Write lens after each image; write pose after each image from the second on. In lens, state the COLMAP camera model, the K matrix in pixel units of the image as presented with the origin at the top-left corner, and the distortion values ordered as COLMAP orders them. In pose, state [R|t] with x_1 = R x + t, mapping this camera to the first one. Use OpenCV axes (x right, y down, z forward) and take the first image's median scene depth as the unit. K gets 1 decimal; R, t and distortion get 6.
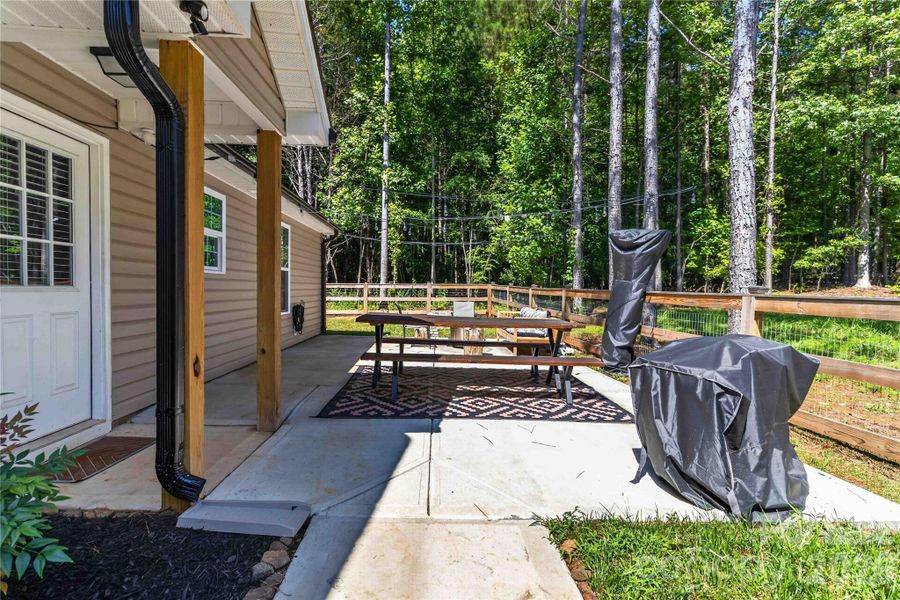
lens RADIAL K [[419.0, 0, 453.2], [0, 419.0, 302.3], [0, 0, 1]] dist [-0.005259, -0.000676]
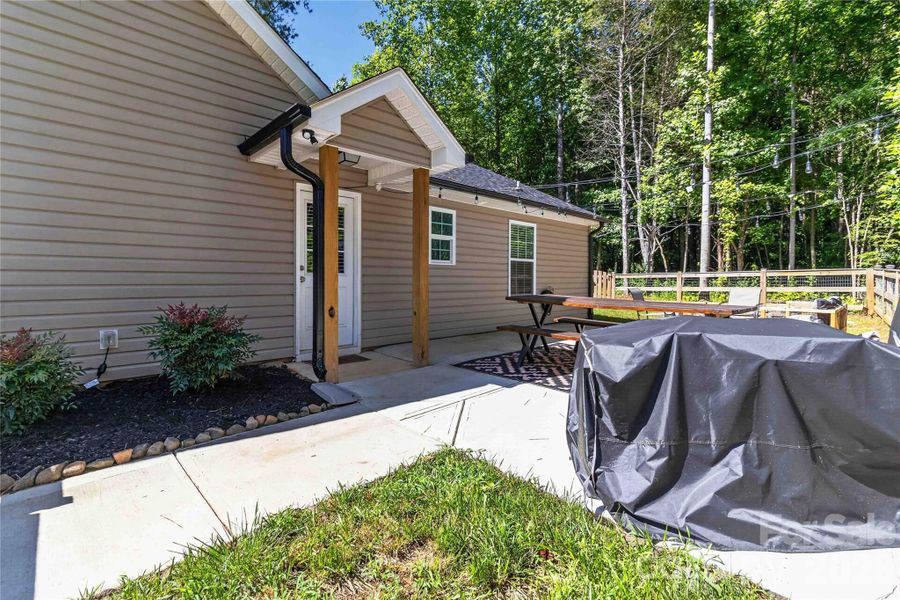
lens RADIAL K [[408.7, 0, 461.5], [0, 408.7, 286.1], [0, 0, 1]] dist [0.008707, 0.001021]
pose [[0.664330, -0.001108, -0.747439, 0.148528], [-0.015153, 0.999773, -0.014950, 0.007266], [0.747286, 0.021258, 0.664163, 0.025408]]
